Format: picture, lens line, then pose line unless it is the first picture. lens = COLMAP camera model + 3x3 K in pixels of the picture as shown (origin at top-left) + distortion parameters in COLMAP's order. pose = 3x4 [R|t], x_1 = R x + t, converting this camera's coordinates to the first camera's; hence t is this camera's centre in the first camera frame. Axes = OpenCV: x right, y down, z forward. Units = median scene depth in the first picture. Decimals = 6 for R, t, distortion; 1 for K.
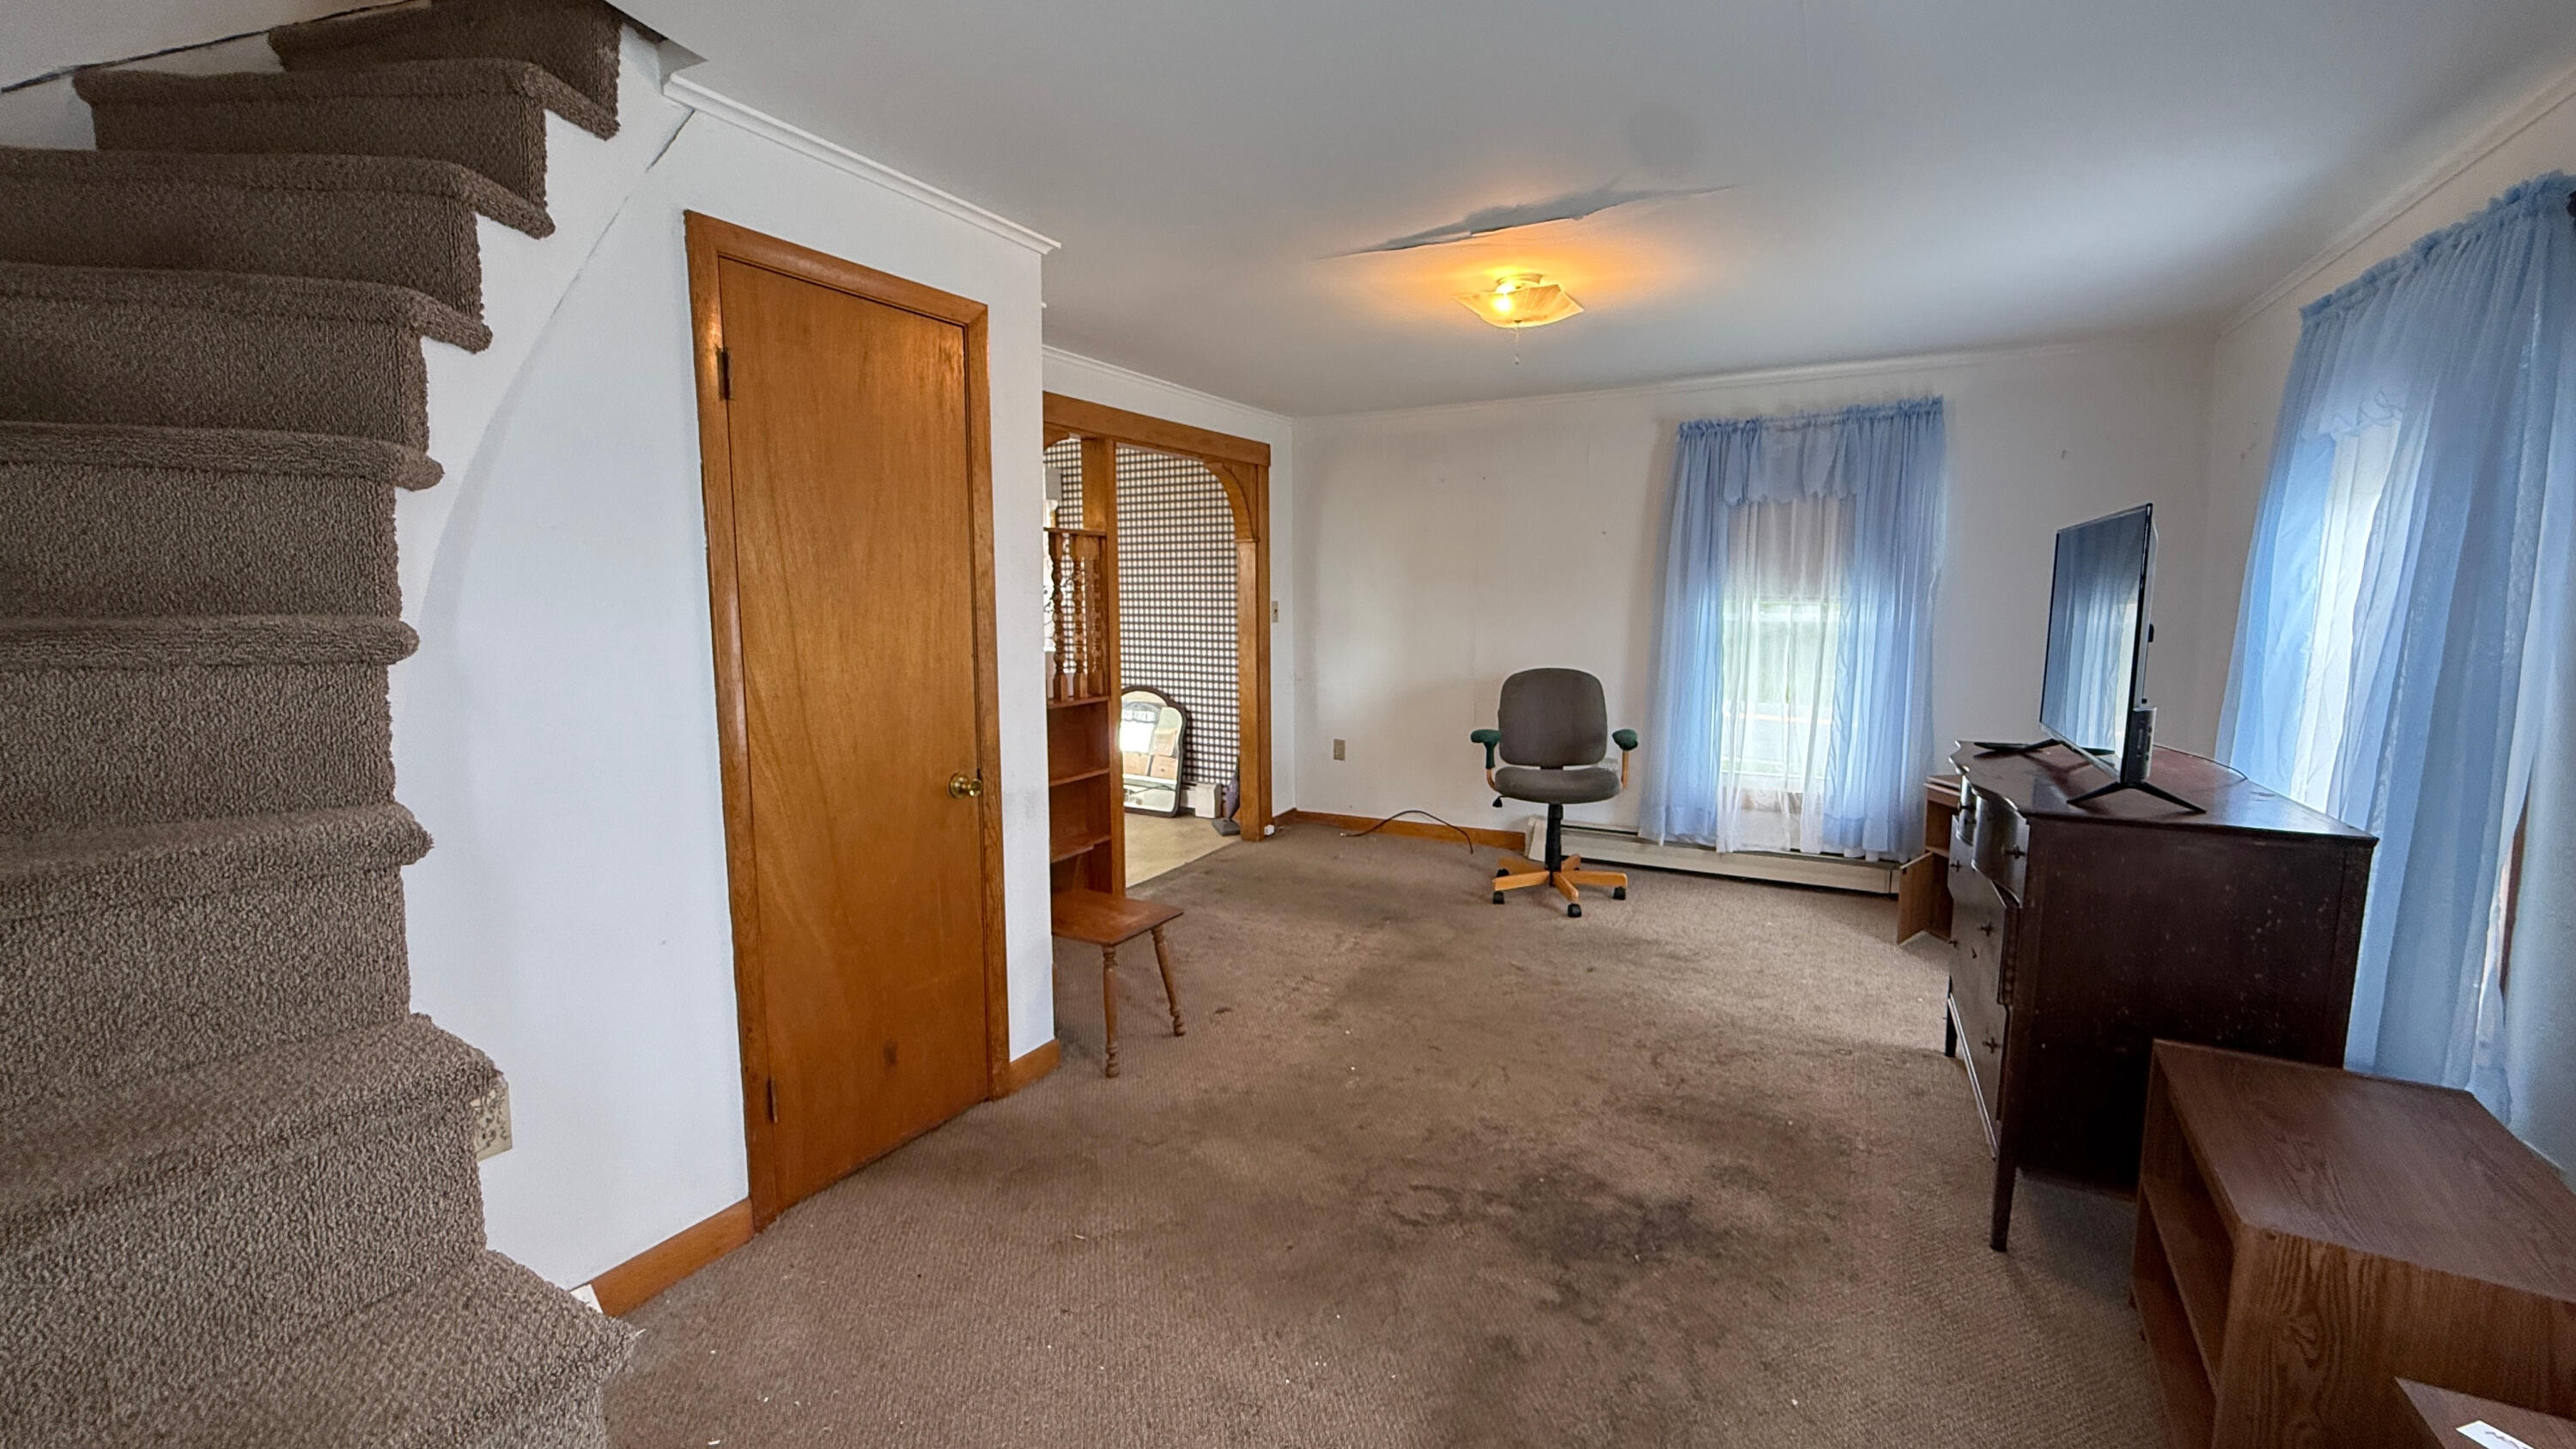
lens RADIAL K [[1006.4, 0, 1287.5], [0, 1006.4, 721.5], [0, 0, 1]] dist [0.000268, -0.000005]
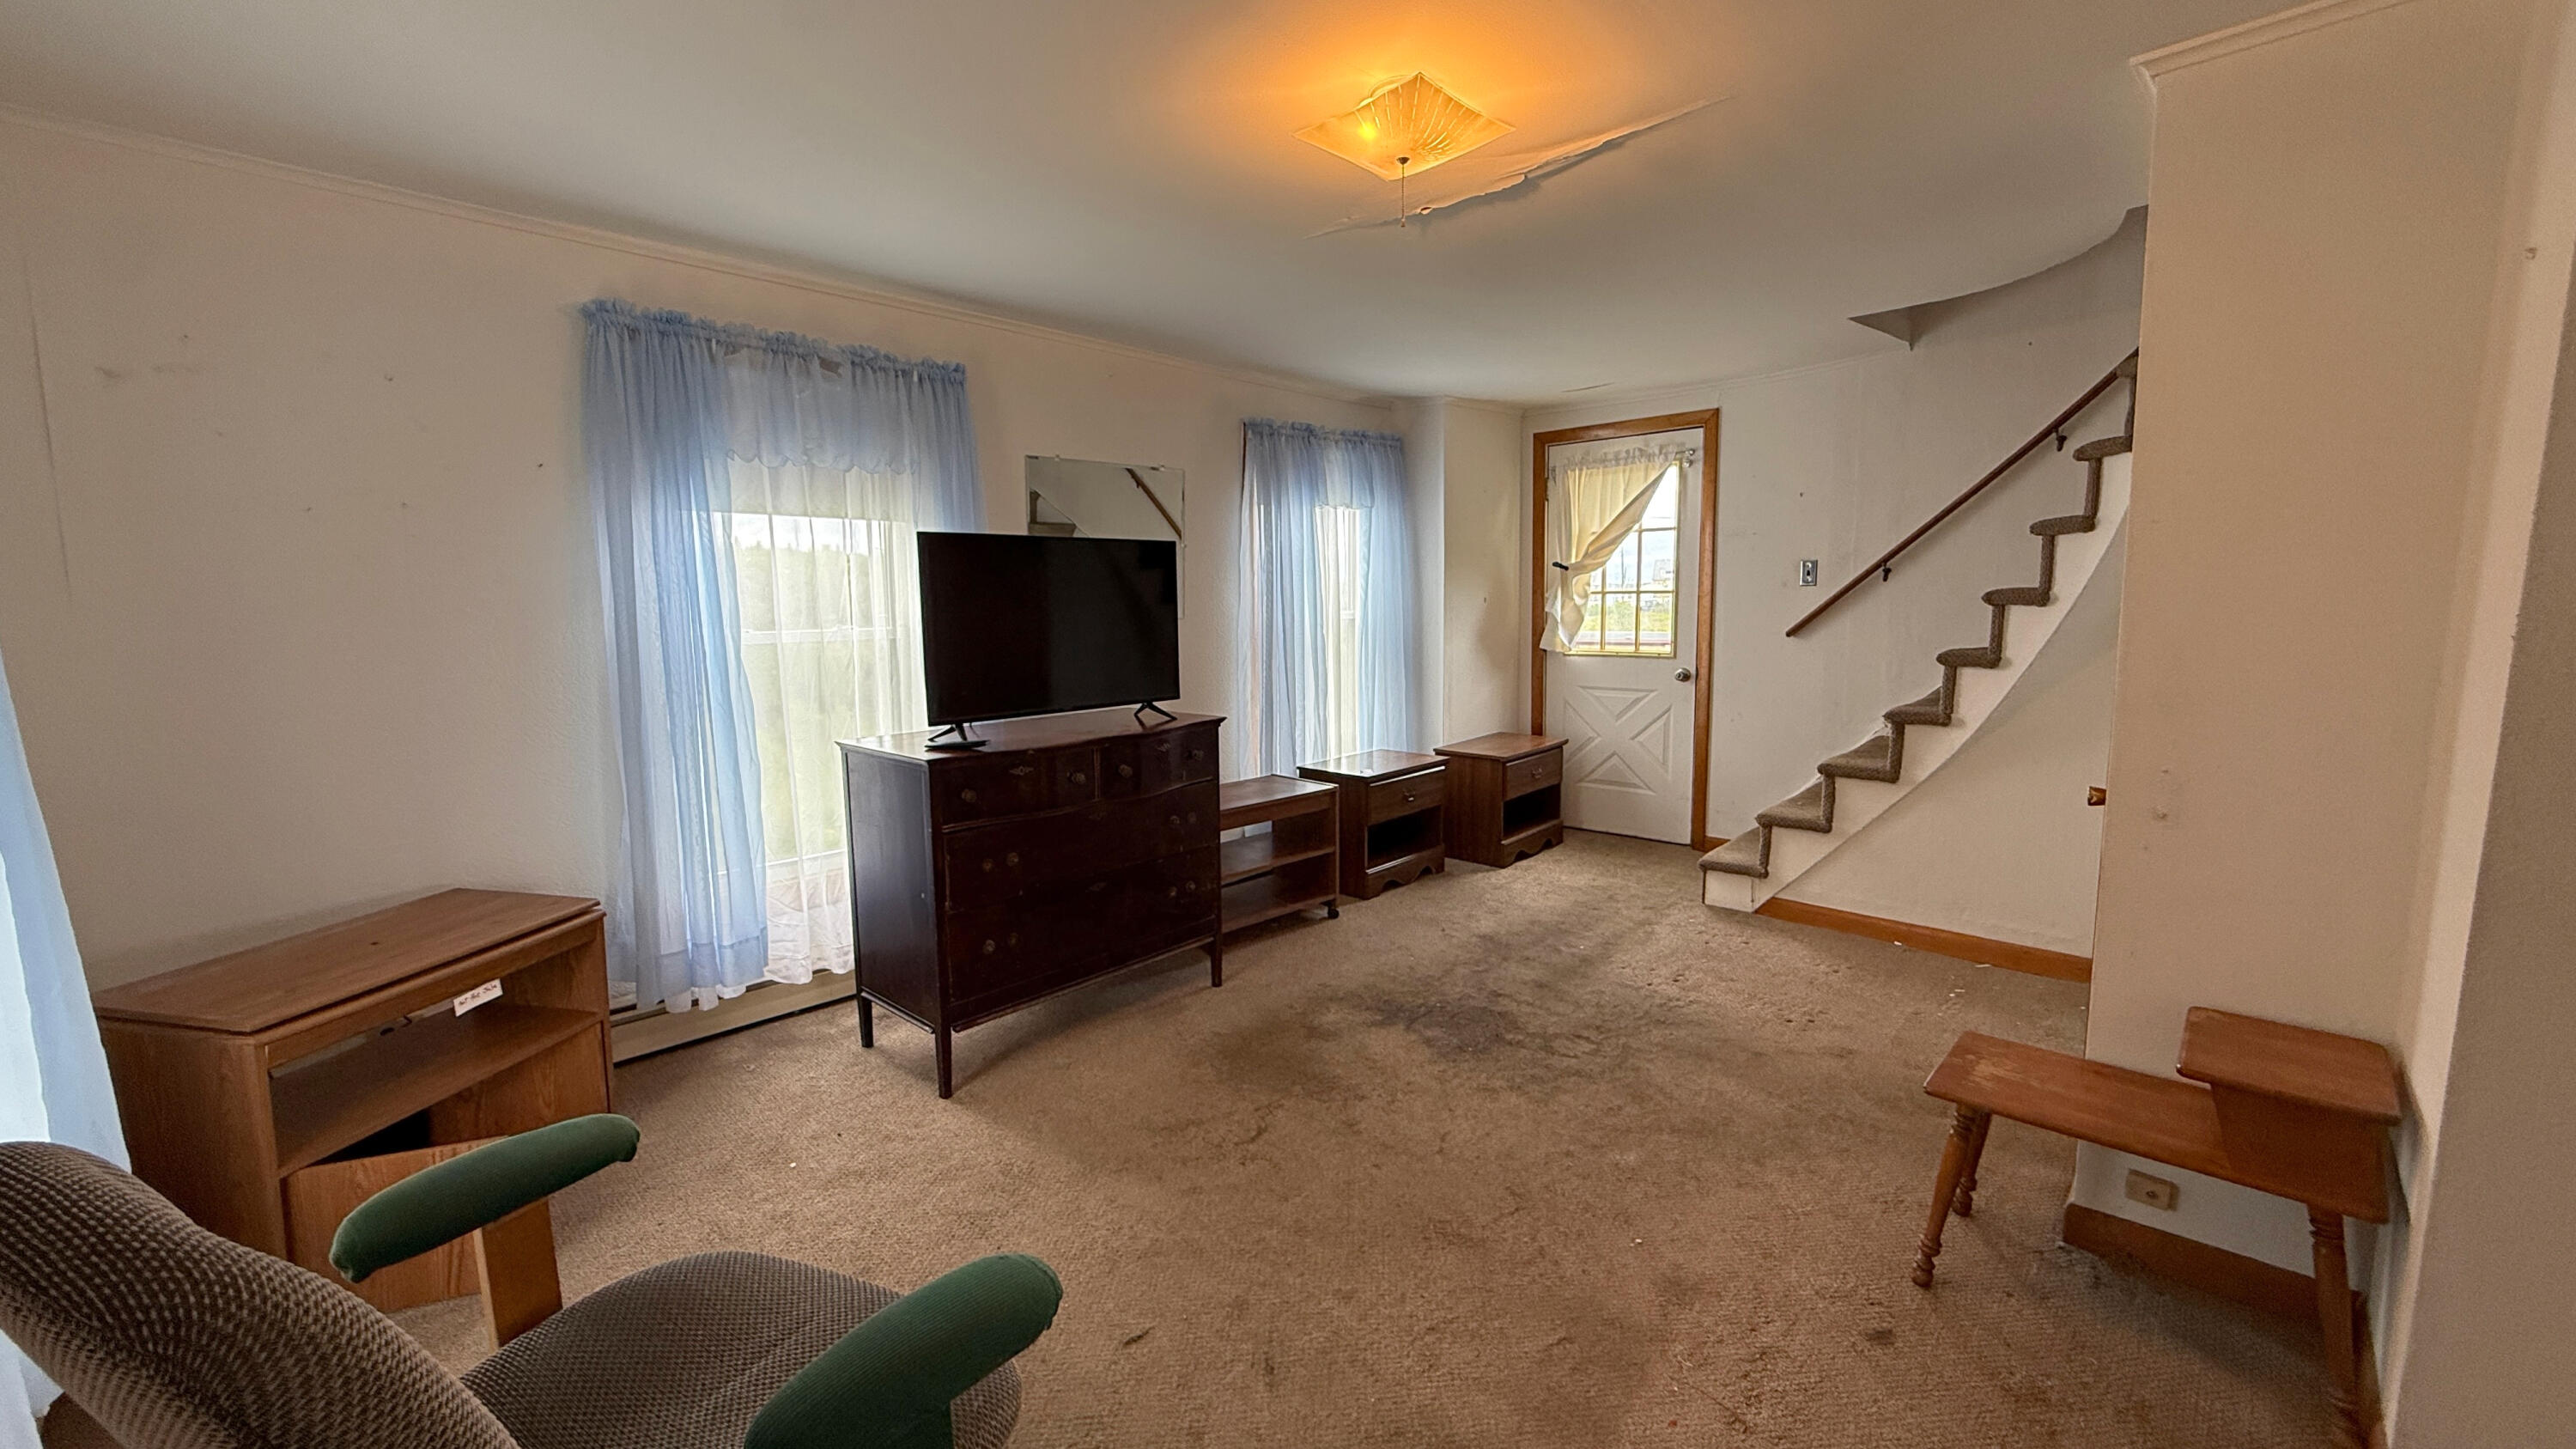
lens RADIAL K [[1006.4, 0, 1286.6], [0, 1006.4, 718.2], [0, 0, 1]] dist [0.000268, -0.000005]
pose [[-0.969306, -0.021272, 0.244935, 0.176812], [0.039756, 0.969577, 0.241536, -0.269477], [-0.242622, 0.243860, -0.938971, 2.168424]]
